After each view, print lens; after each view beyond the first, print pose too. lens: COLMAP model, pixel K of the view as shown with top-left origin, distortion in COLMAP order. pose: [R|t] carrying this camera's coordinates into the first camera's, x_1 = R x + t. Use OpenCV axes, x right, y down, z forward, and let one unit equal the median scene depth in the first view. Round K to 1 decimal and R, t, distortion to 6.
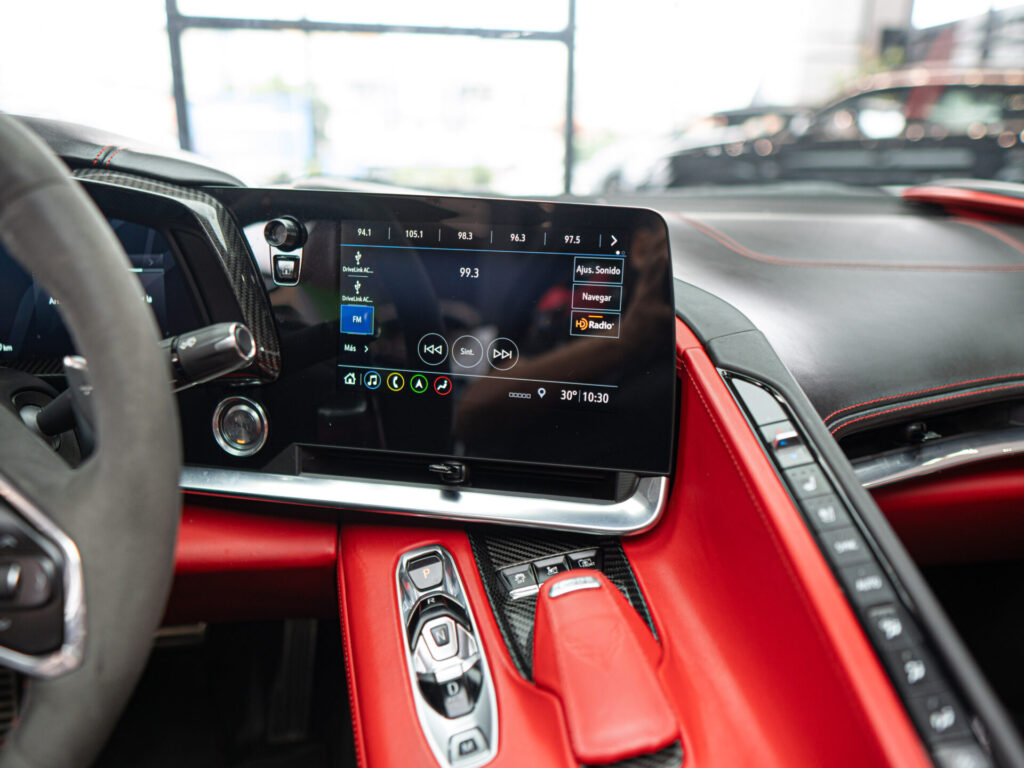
lens RADIAL K [[807.7, 0, 512.0], [0, 807.7, 384.0], [0, 0, 1]] dist [0.006912, -0.000424]
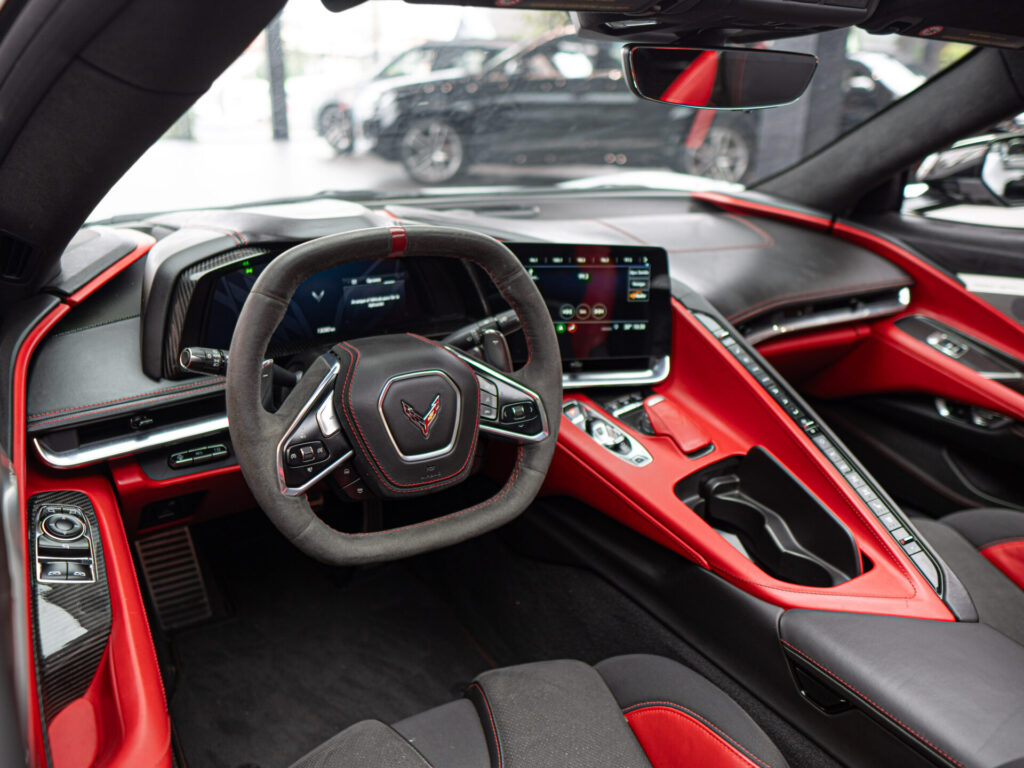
lens RADIAL K [[807.7, 0, 512.0], [0, 807.7, 384.0], [0, 0, 1]] dist [0.006912, -0.000424]
pose [[0.932496, -0.116279, 0.341951, -1.043587], [0.084622, 0.990744, 0.106137, -0.096834], [-0.351128, -0.070036, 0.933705, -1.051271]]
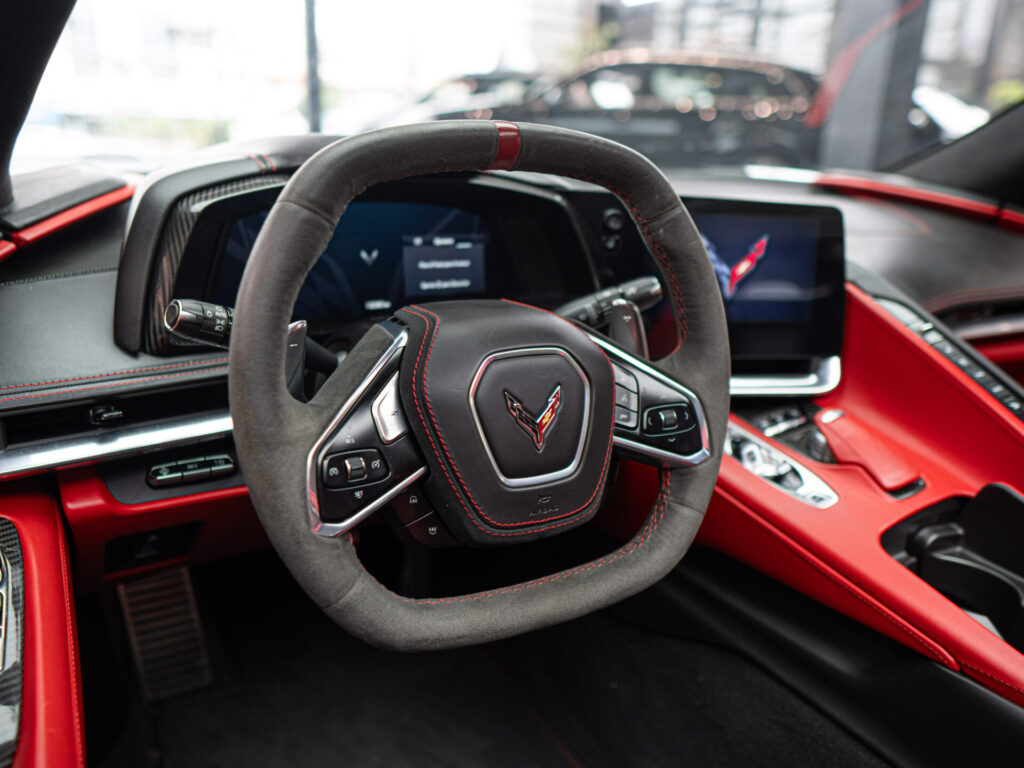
lens RADIAL K [[807.7, 0, 512.0], [0, 807.7, 384.0], [0, 0, 1]] dist [0.006912, -0.000424]
pose [[0.944798, -0.073801, 0.319235, -1.018311], [0.057623, 0.996543, 0.059842, 0.022926], [-0.322548, -0.038143, 0.945784, -0.424341]]
